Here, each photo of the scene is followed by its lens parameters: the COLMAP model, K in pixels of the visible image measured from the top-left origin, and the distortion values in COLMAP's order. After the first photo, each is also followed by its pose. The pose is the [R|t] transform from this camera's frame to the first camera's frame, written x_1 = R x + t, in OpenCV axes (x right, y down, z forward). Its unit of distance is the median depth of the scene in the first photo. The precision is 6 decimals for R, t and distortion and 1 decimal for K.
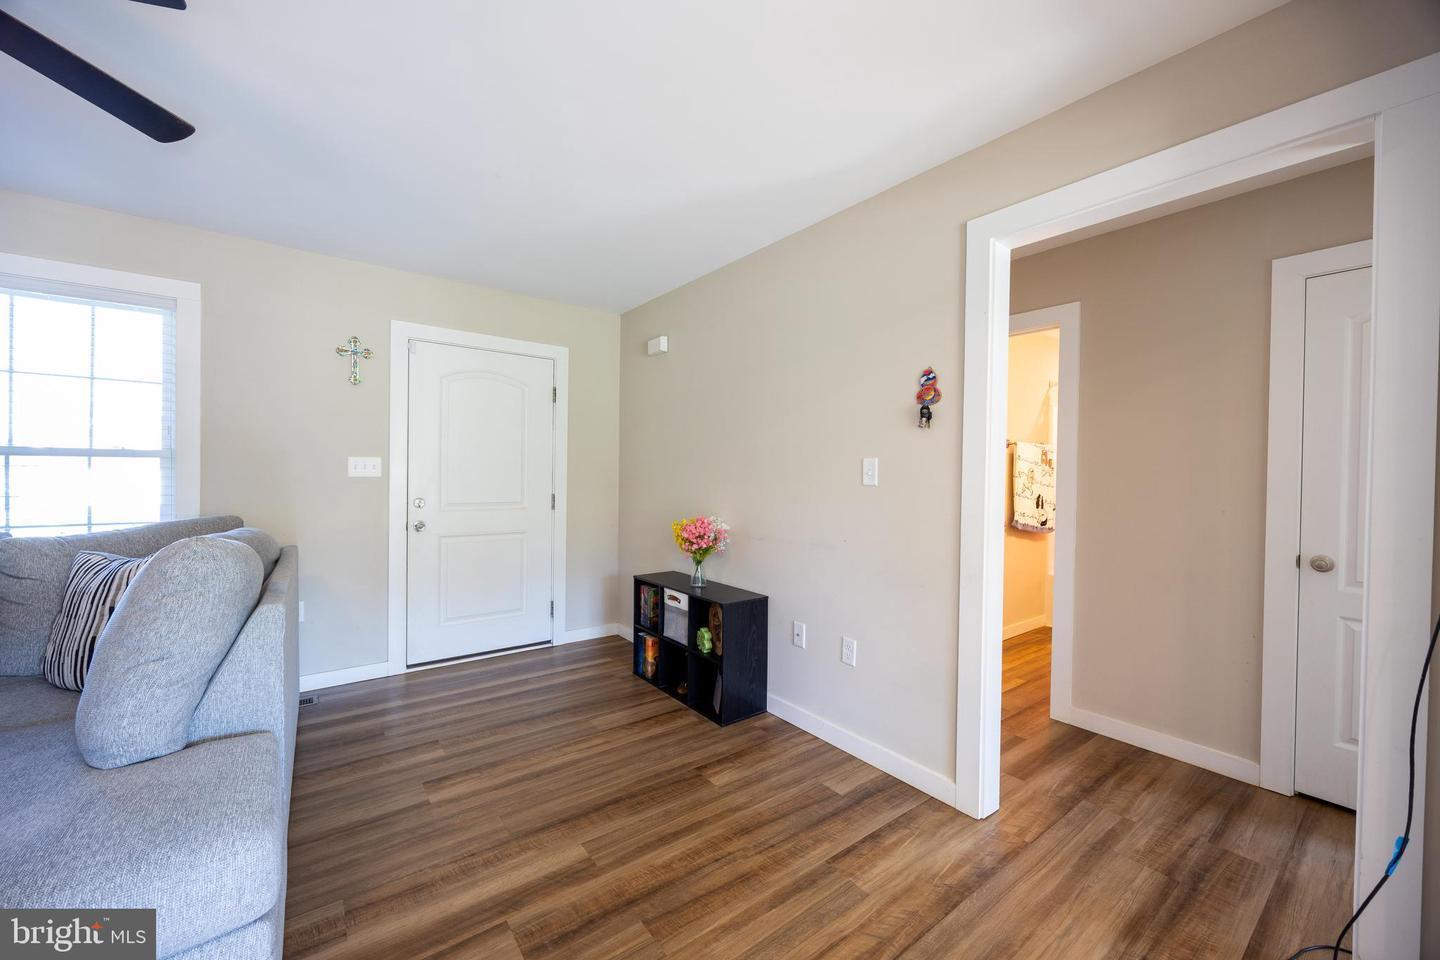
lens RADIAL K [[551.0, 0, 718.1], [0, 551.0, 481.3], [0, 0, 1]] dist [-0.002741, -0.000228]
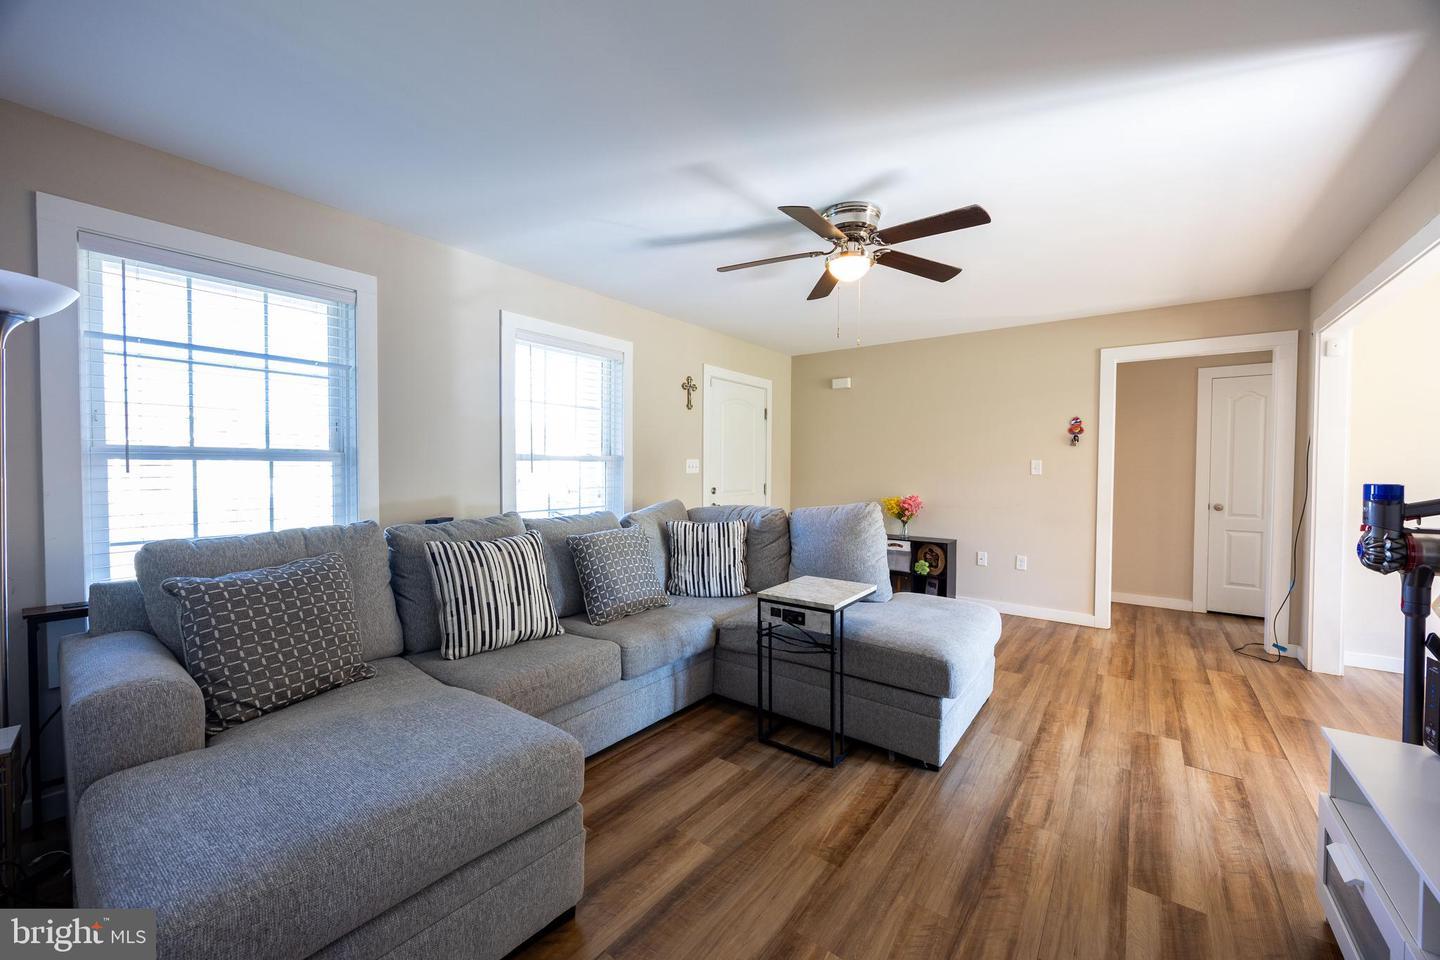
lens RADIAL K [[551.0, 0, 718.1], [0, 551.0, 481.3], [0, 0, 1]] dist [-0.002741, -0.000228]
pose [[0.964947, -0.014435, 0.262049, -1.196166], [0.010722, 0.999821, 0.015591, -0.010214], [-0.262227, -0.012235, 0.964929, -0.516661]]
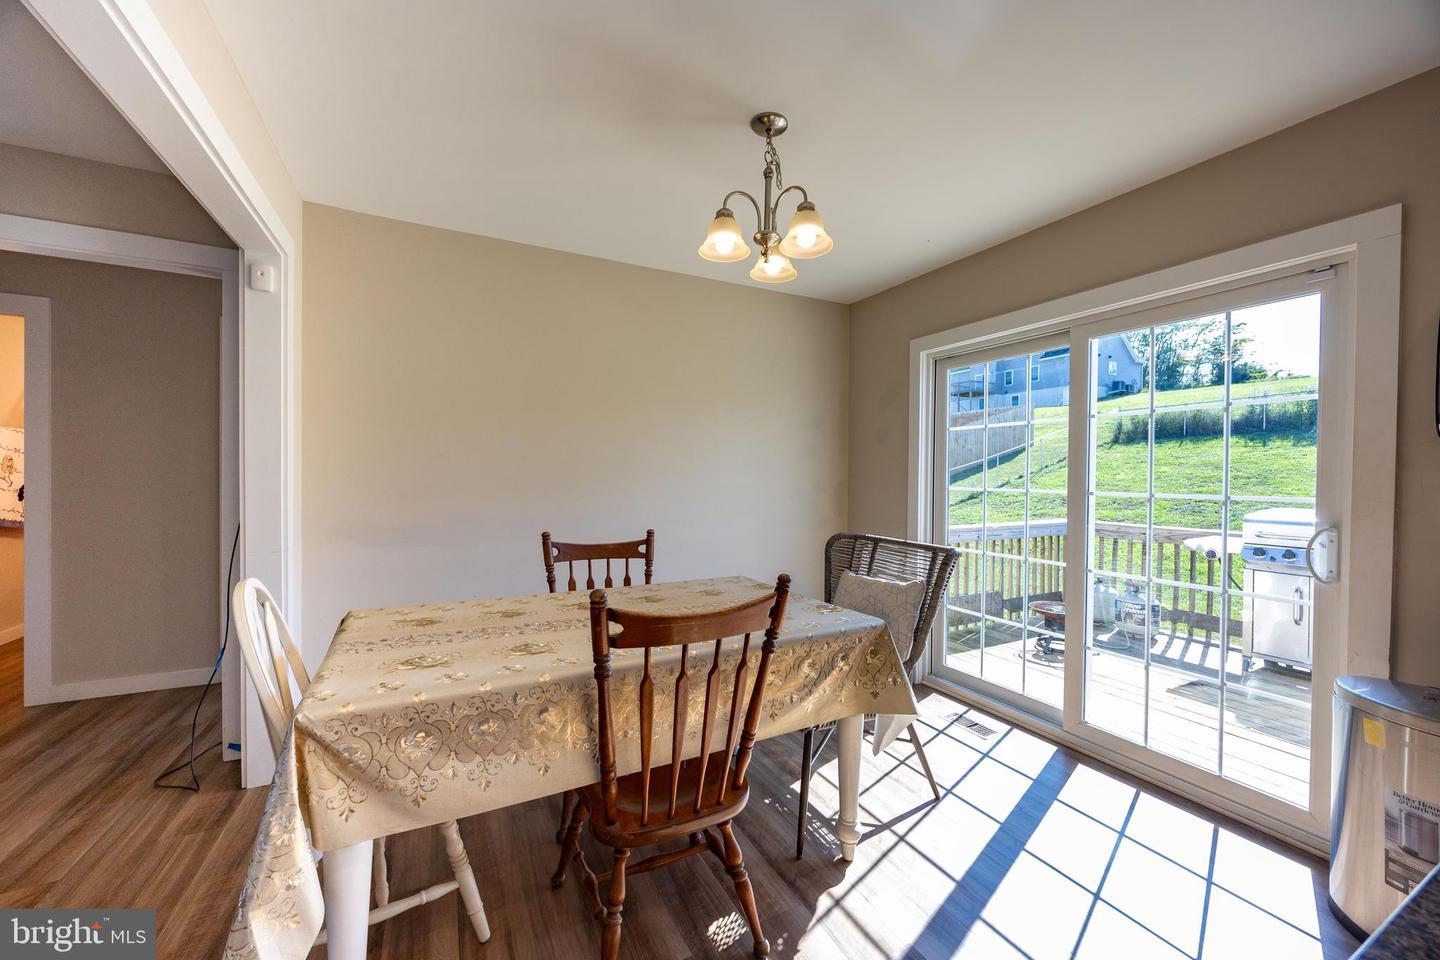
lens RADIAL K [[541.7, 0, 722.2], [0, 541.7, 481.1], [0, 0, 1]] dist [-0.003939, -0.000256]
pose [[0.165948, -0.023021, 0.985866, -0.157462], [0.003687, 0.999735, 0.022724, 0.002308], [-0.986128, -0.000136, 0.165989, -0.466838]]
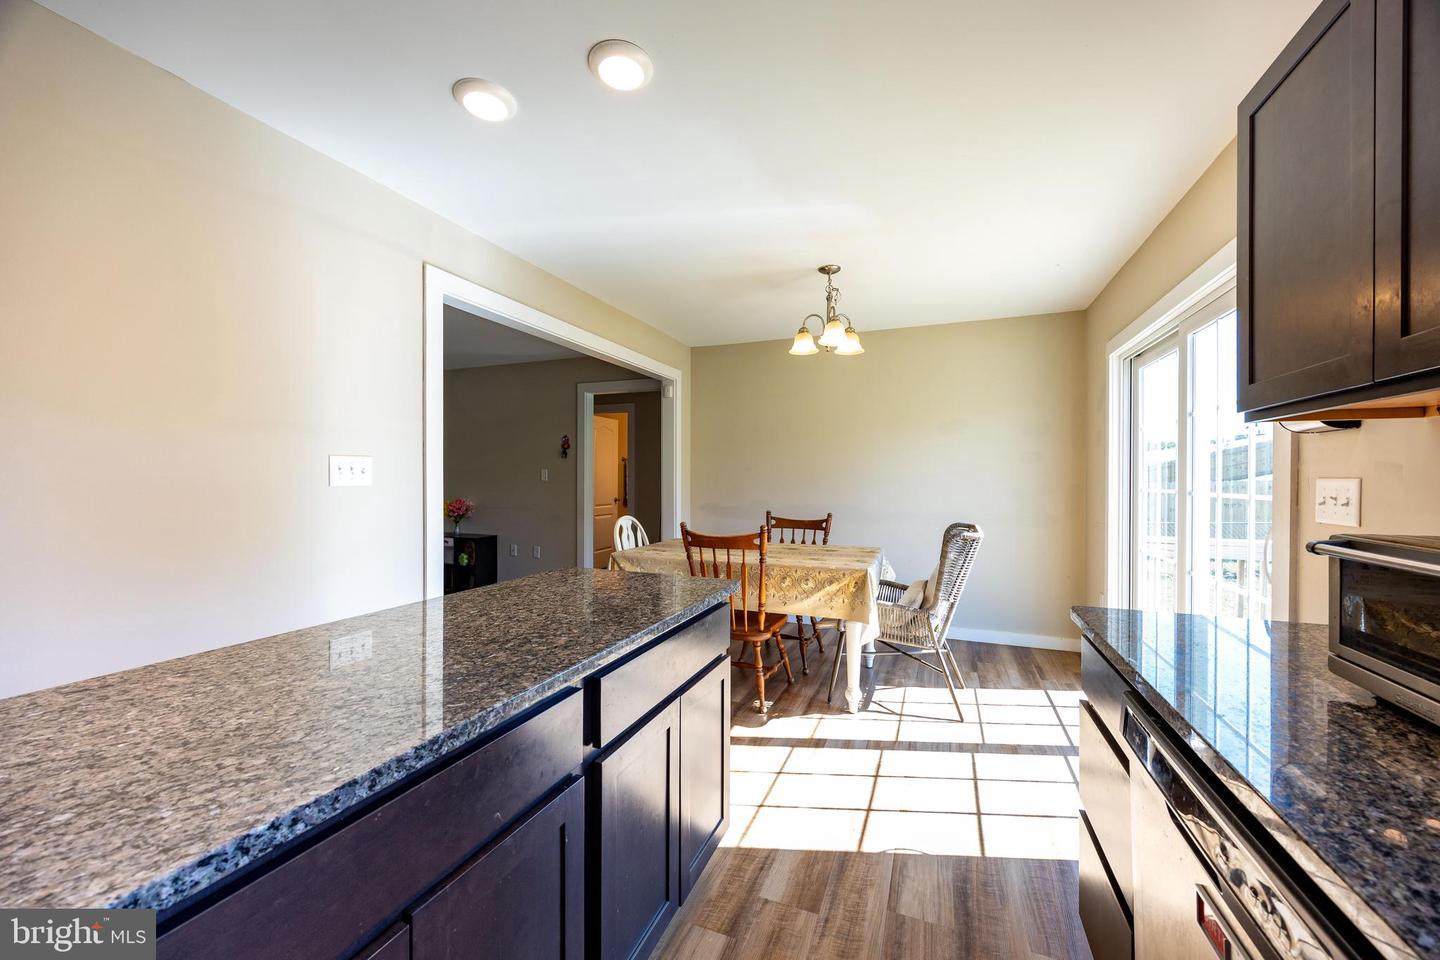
lens RADIAL K [[551.0, 0, 718.1], [0, 551.0, 481.3], [0, 0, 1]] dist [-0.002741, -0.000228]
pose [[0.859577, -0.014471, 0.510802, -0.278319], [0.015105, 0.999882, 0.002908, 0.013035], [-0.510783, 0.005216, 0.859694, -1.347094]]
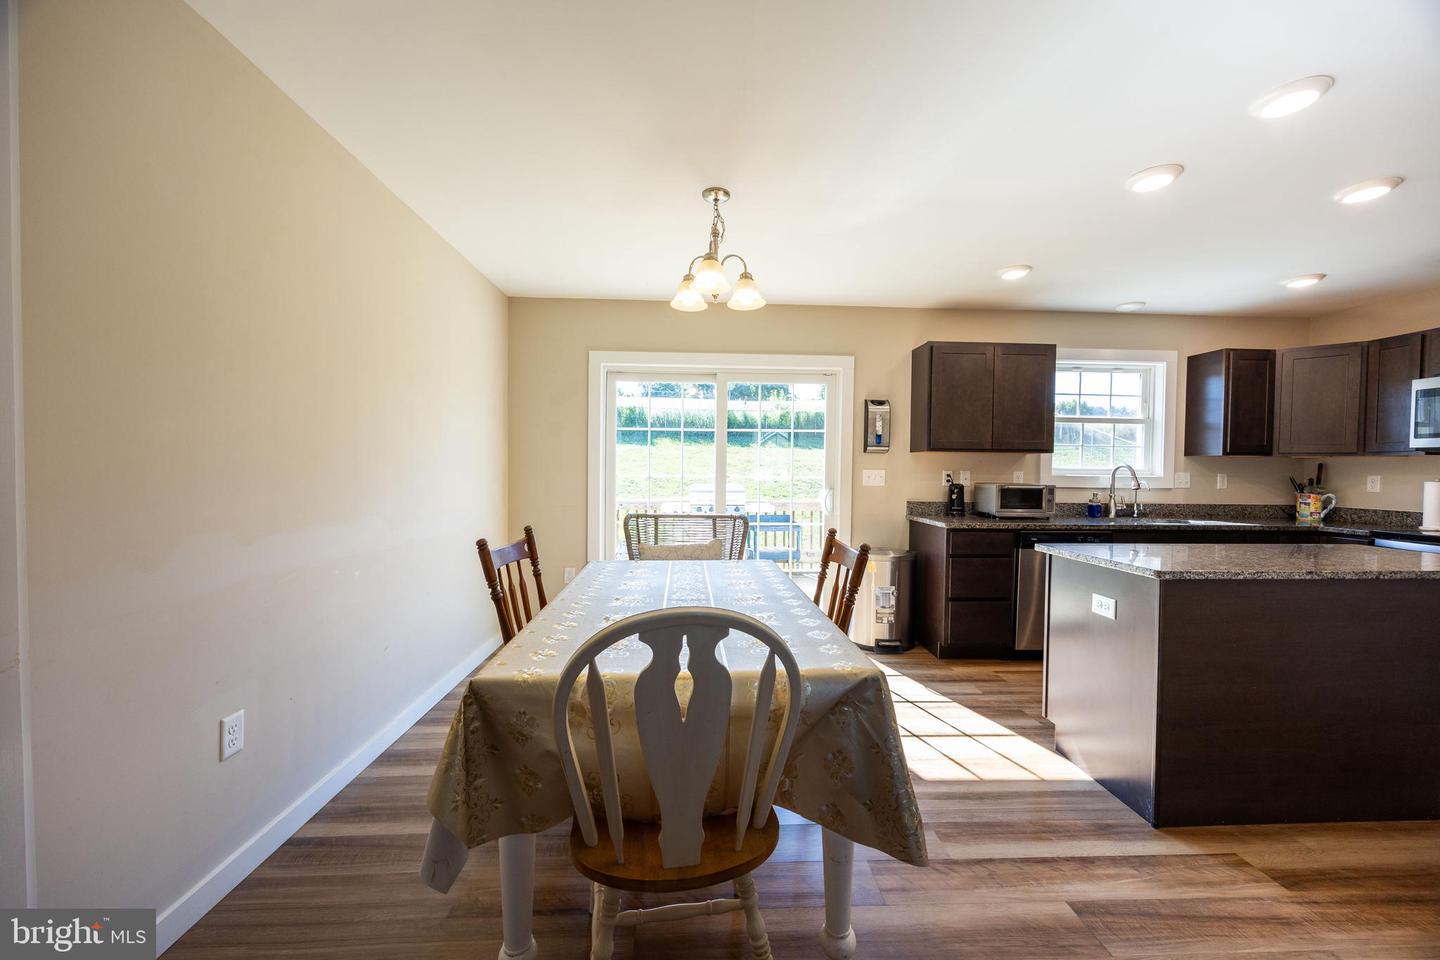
lens RADIAL K [[541.7, 0, 722.2], [0, 541.7, 481.1], [0, 0, 1]] dist [-0.003939, -0.000256]
pose [[-0.826115, -0.035877, 0.562358, 0.023776], [-0.015895, 0.999058, 0.040388, -0.002867], [-0.563277, 0.024427, -0.825907, 0.370970]]
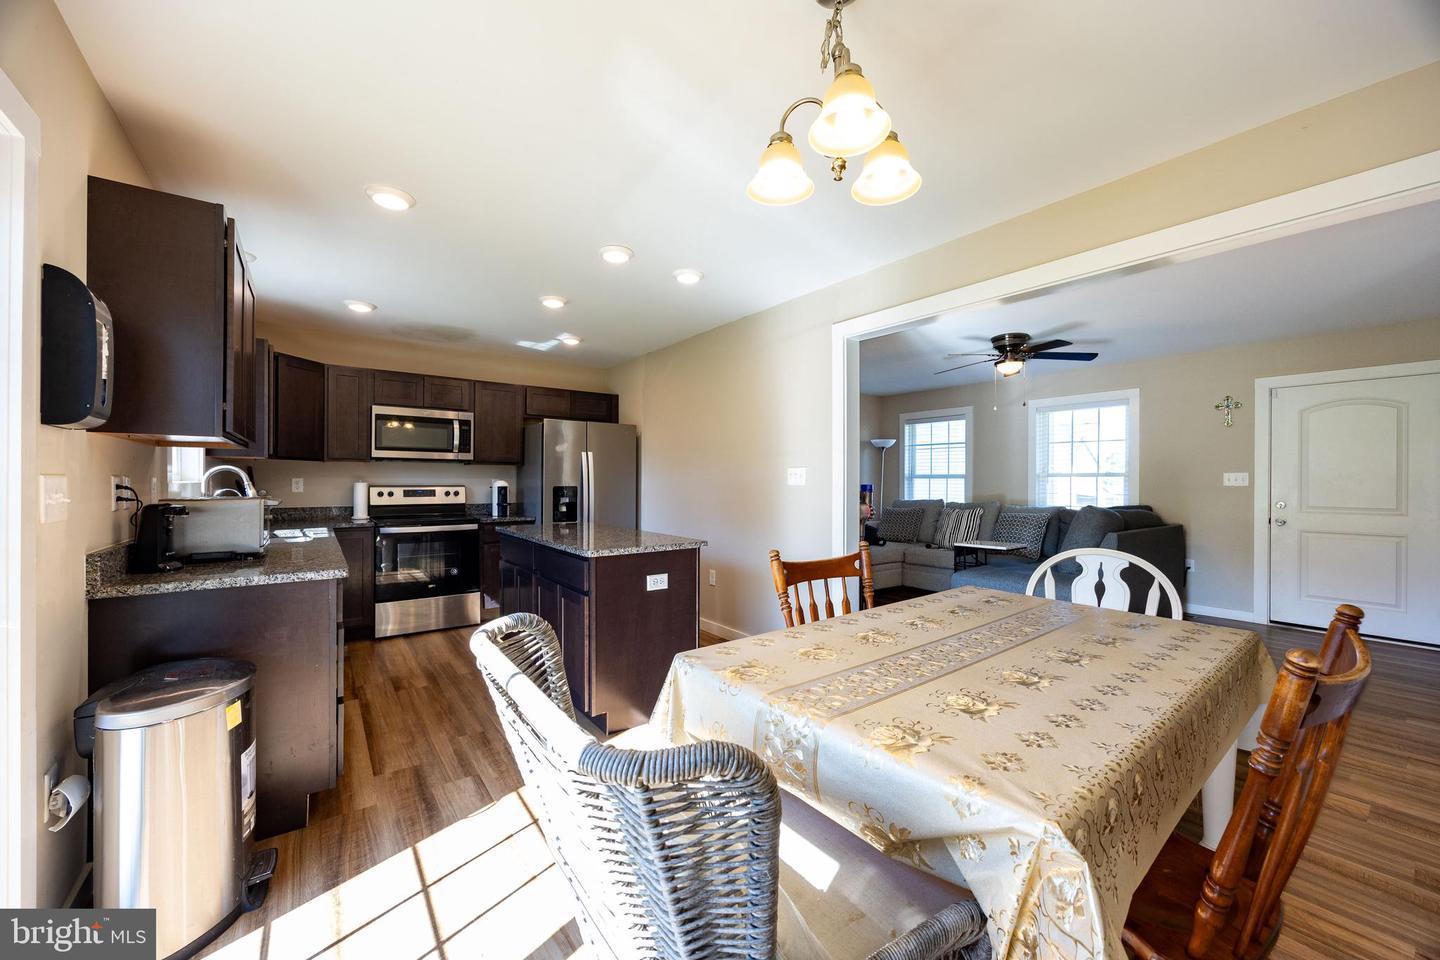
lens RADIAL K [[541.7, 0, 722.2], [0, 541.7, 481.1], [0, 0, 1]] dist [-0.003939, -0.000256]
pose [[-0.010197, -0.011676, -0.999880, 1.084034], [-0.015552, 0.999813, -0.011517, 0.022582], [0.999827, 0.015433, -0.010376, -0.507976]]
